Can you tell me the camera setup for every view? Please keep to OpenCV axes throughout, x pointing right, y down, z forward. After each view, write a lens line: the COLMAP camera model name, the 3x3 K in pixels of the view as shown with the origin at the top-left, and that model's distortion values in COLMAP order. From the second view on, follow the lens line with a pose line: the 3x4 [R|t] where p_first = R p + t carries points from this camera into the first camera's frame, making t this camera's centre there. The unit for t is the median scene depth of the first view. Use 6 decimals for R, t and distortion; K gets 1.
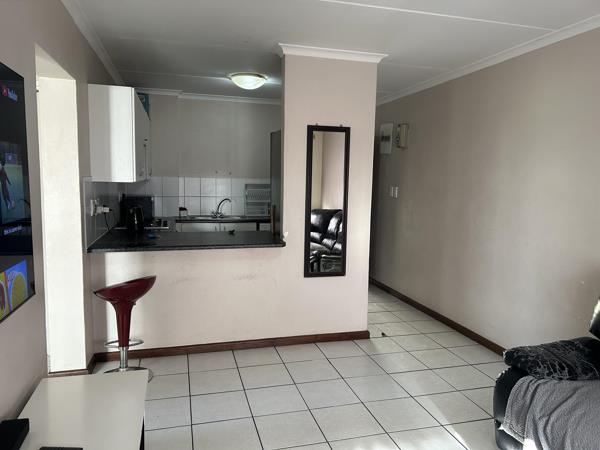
lens RADIAL K [[449.0, 0, 302.5], [0, 449.0, 224.1], [0, 0, 1]] dist [0.125670, -0.153575]
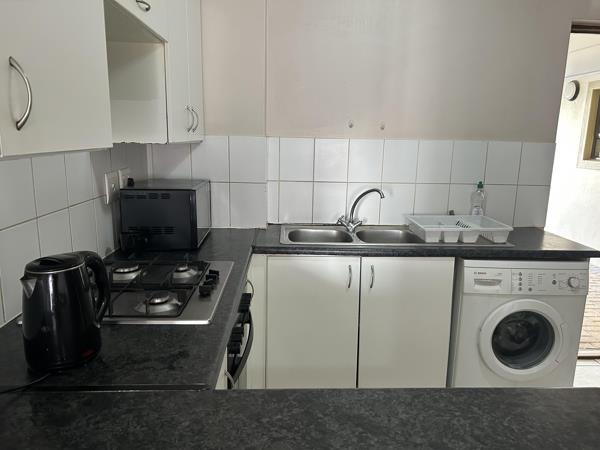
lens RADIAL K [[449.0, 0, 302.5], [0, 449.0, 224.1], [0, 0, 1]] dist [0.125670, -0.153575]
pose [[0.973343, 0.048855, -0.224091, -0.147909], [-0.028637, 0.995291, 0.092603, -0.065374], [0.227560, -0.083717, 0.970159, 0.619664]]
